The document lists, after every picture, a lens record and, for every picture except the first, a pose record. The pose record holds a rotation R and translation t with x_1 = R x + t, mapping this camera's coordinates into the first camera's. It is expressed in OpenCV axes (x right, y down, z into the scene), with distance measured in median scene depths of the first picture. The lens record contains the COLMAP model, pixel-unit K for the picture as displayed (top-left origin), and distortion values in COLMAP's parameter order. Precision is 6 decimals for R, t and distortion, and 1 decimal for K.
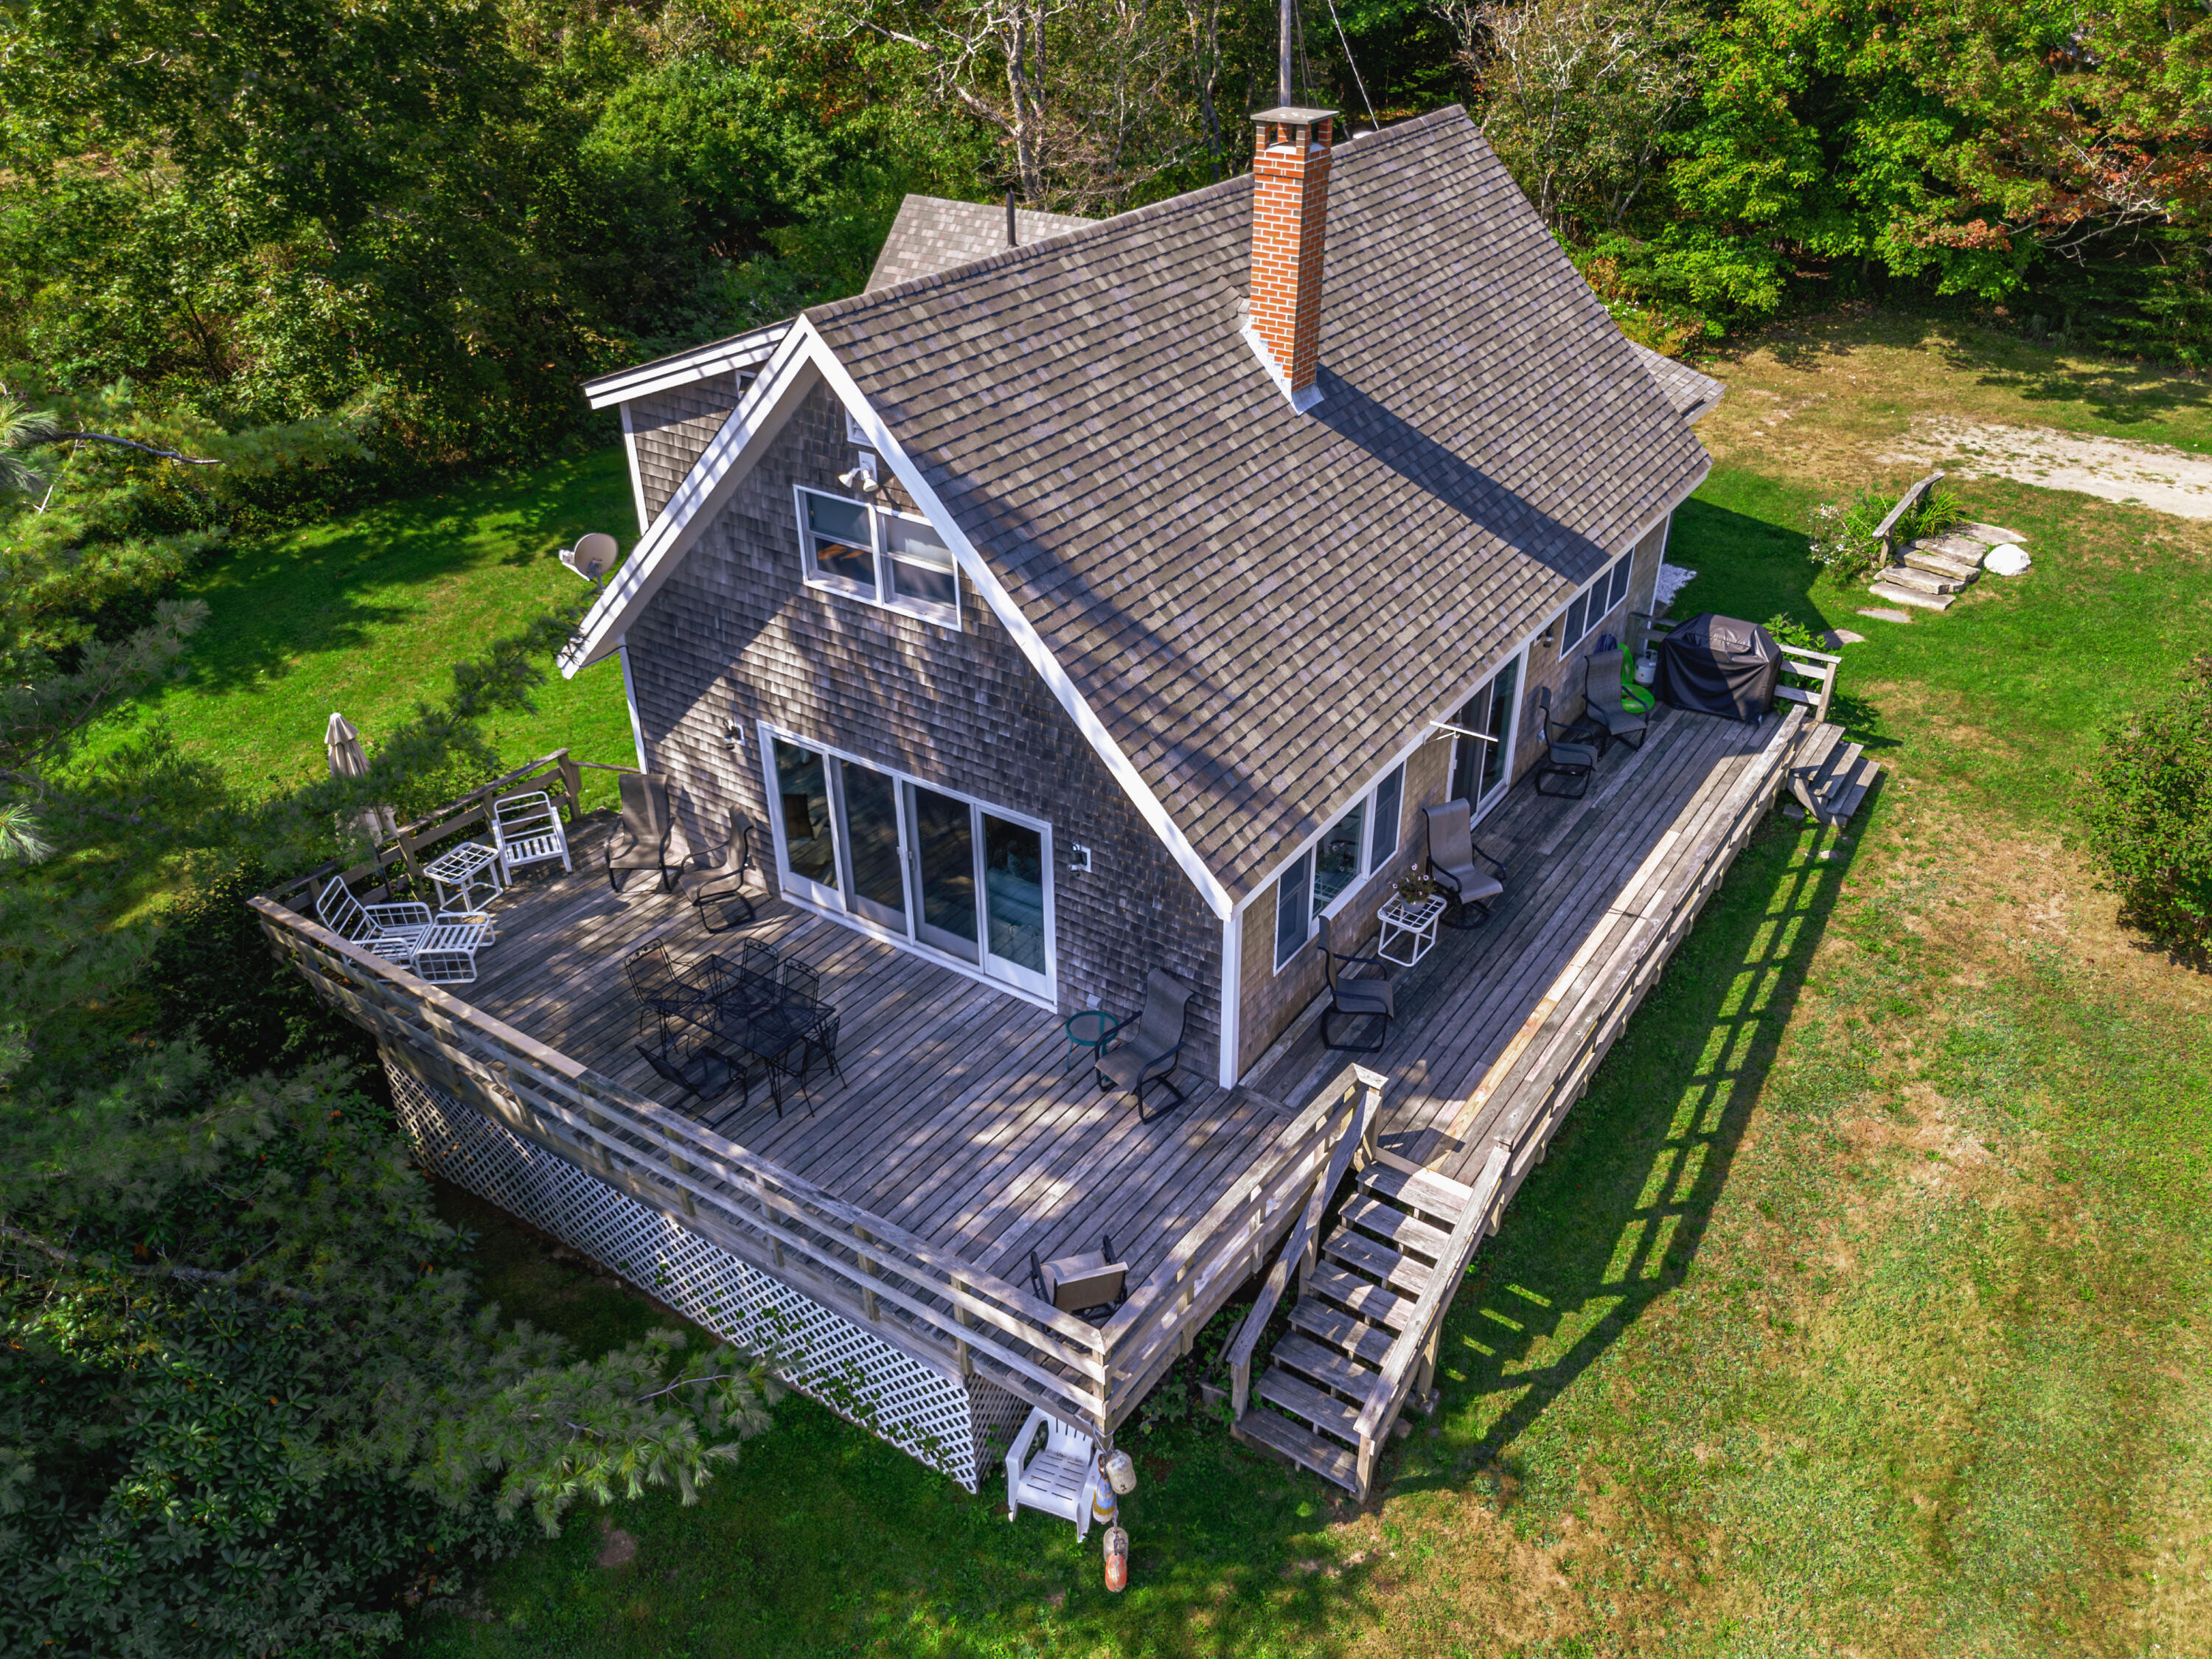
lens RADIAL K [[1621.1, 0, 1106.0], [0, 1621.1, 829.5], [0, 0, 1]] dist [0.033387, -0.000196]
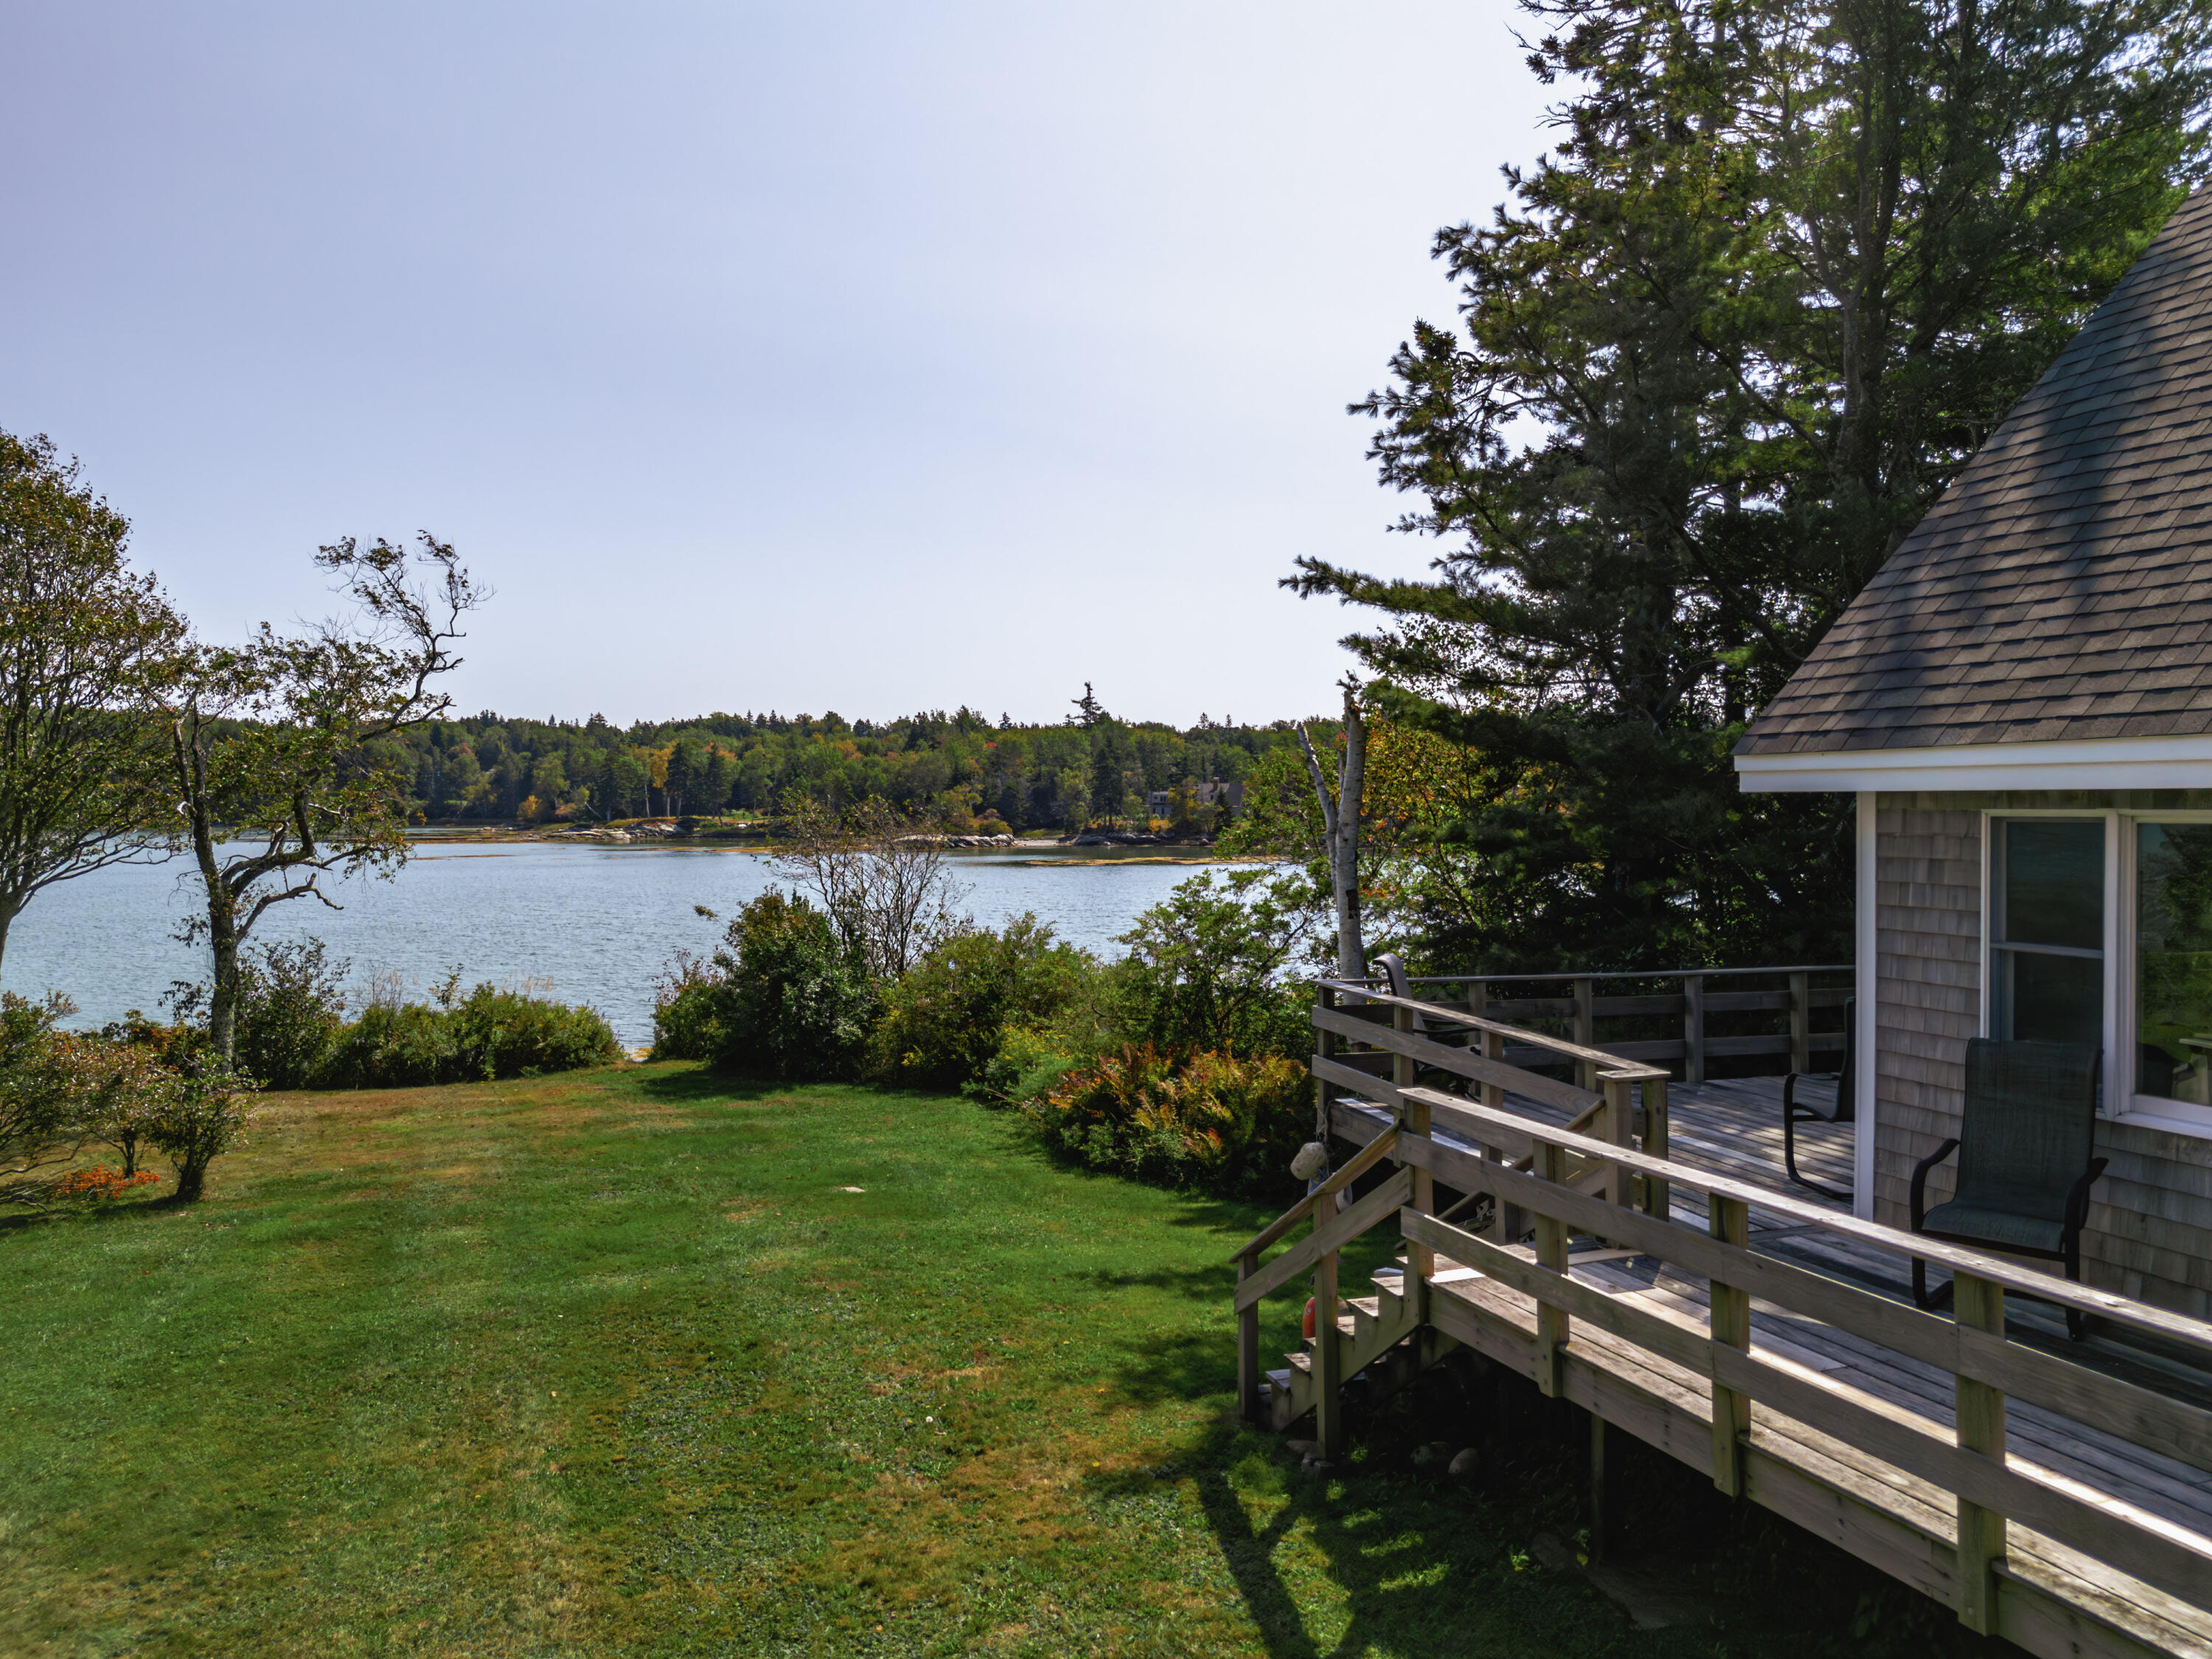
lens RADIAL K [[1626.7, 0, 1106.0], [0, 1626.7, 829.5], [0, 0, 1]] dist [0.058288, -0.005113]
pose [[-0.568412, 0.022933, -0.822424, 0.676881], [-0.430469, 0.843582, 0.321038, -0.028289], [0.701145, 0.536510, -0.469631, 0.976598]]
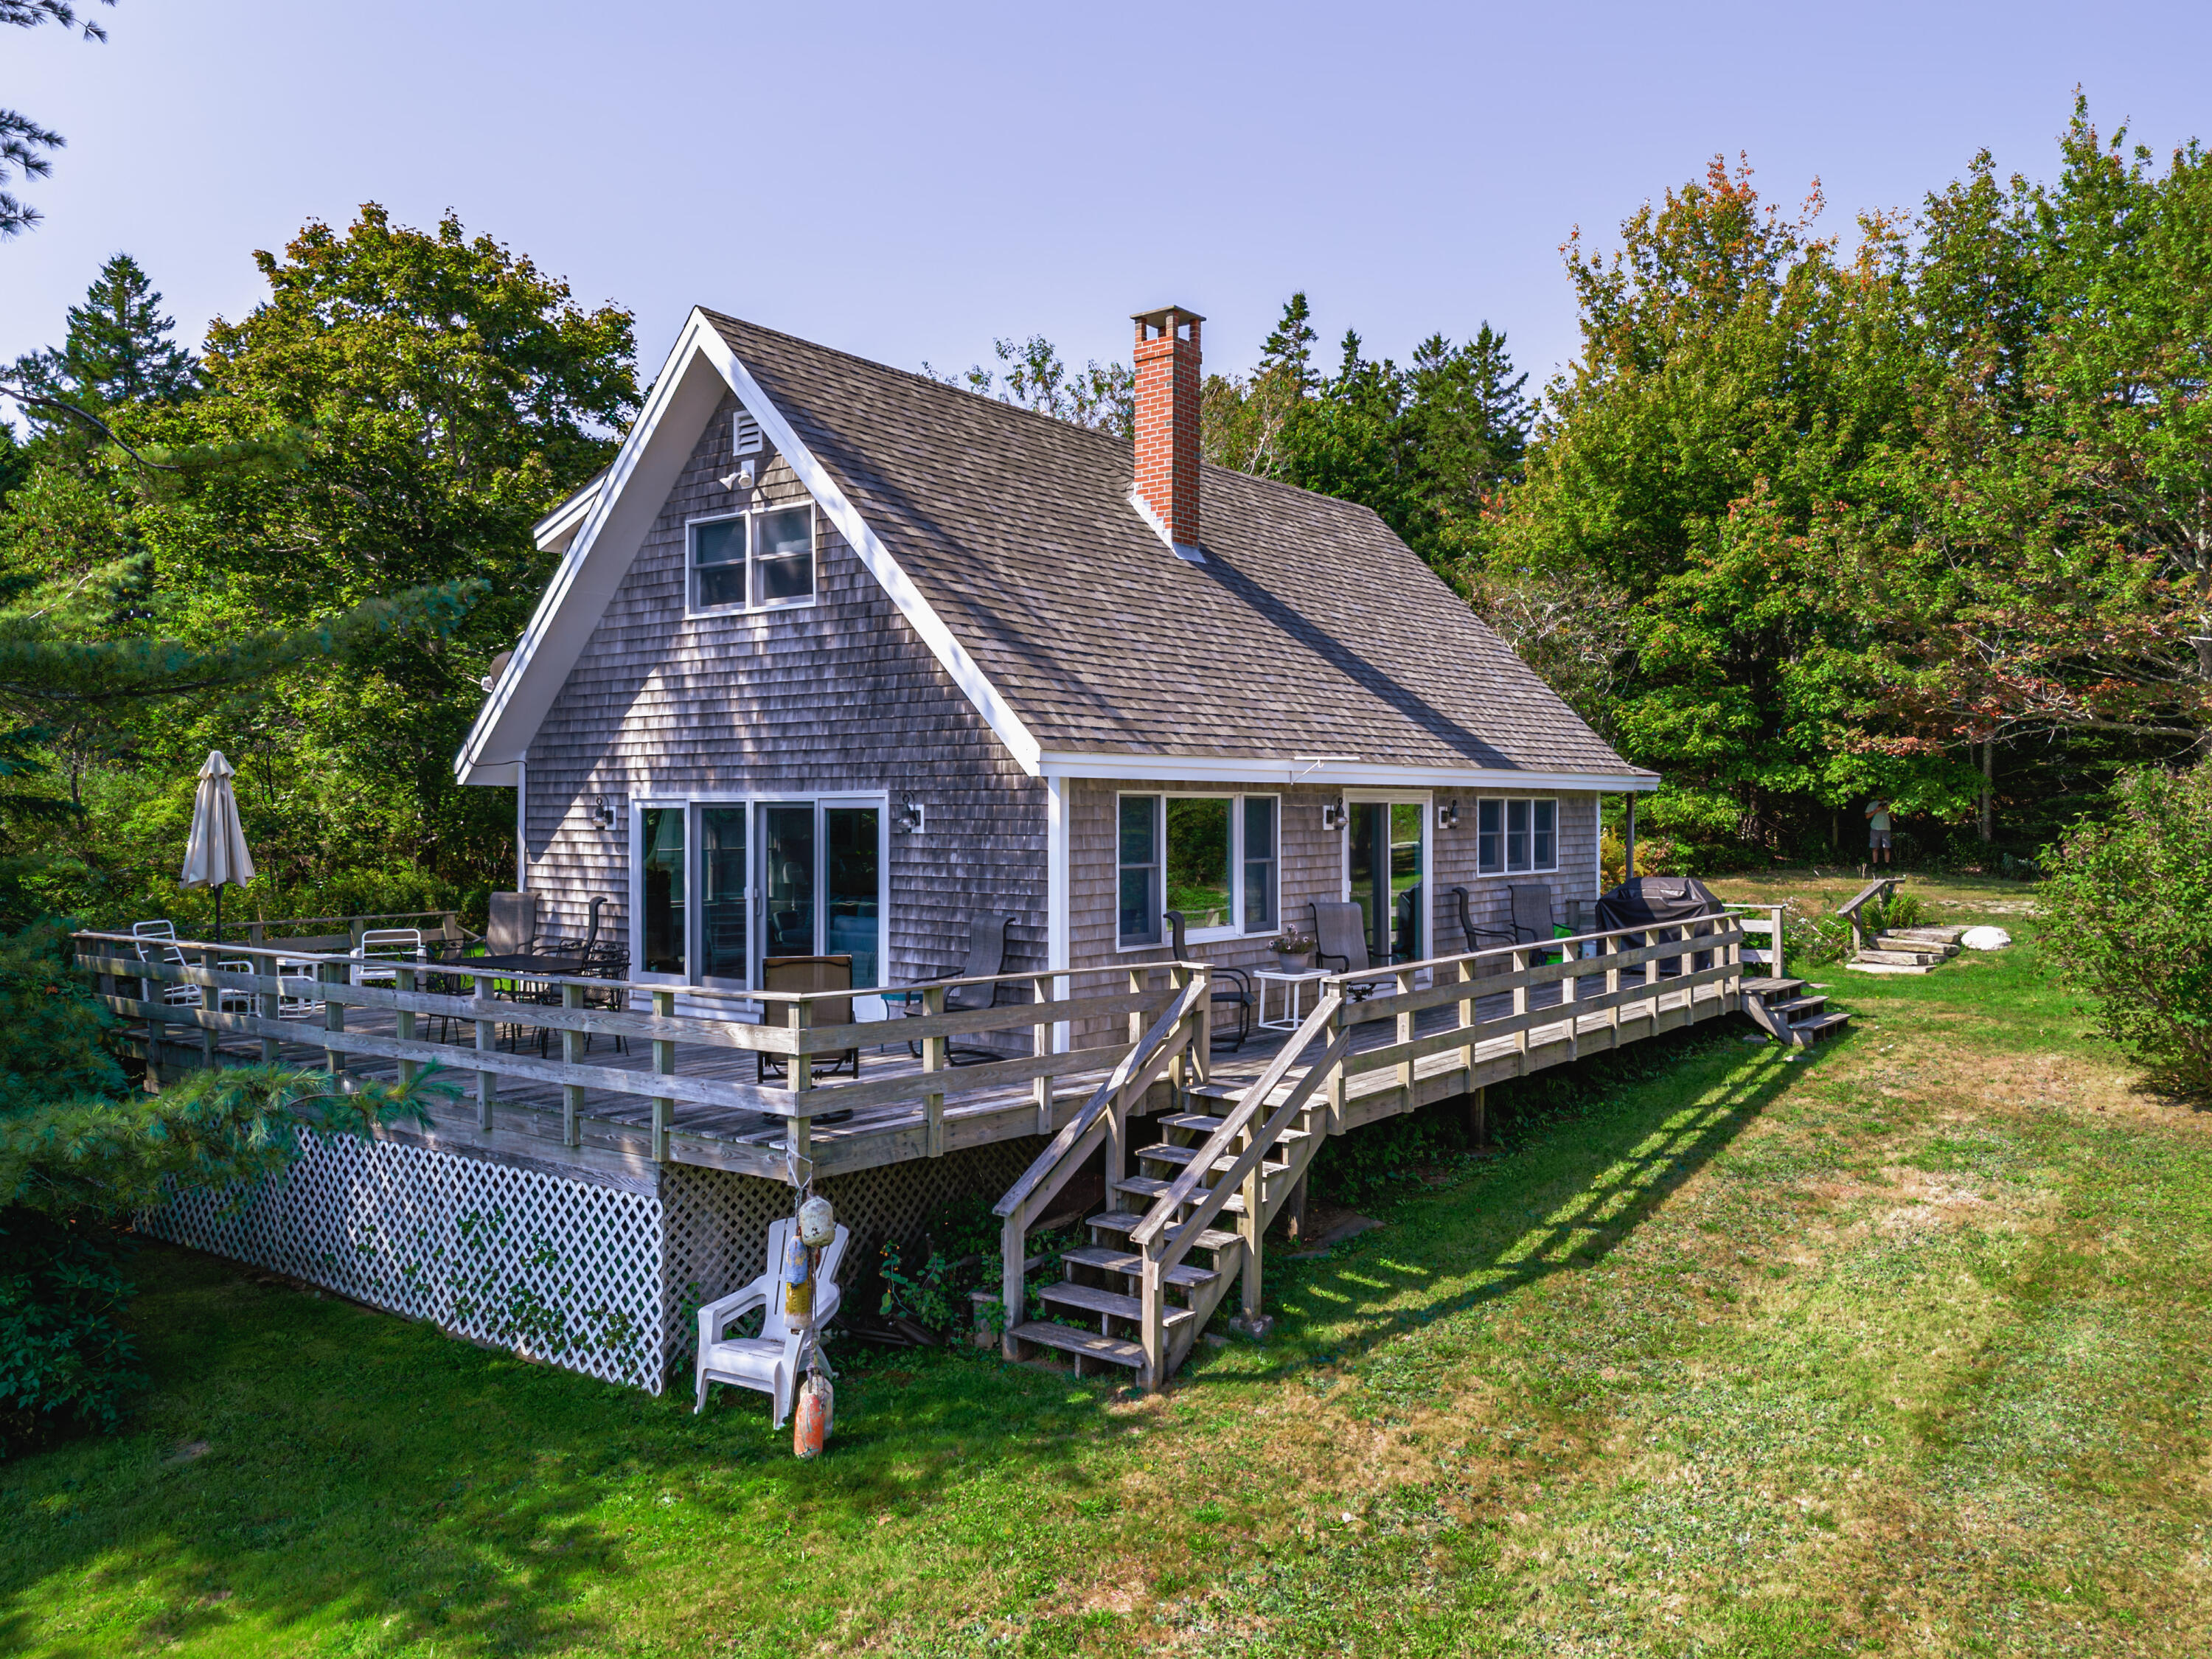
lens RADIAL K [[1626.7, 0, 1106.0], [0, 1626.7, 829.5], [0, 0, 1]] dist [0.058288, -0.005113]
pose [[0.997900, 0.014582, -0.063113, 0.150865], [-0.045062, 0.856202, -0.514672, 0.487785], [0.046532, 0.516435, 0.855061, 0.178007]]
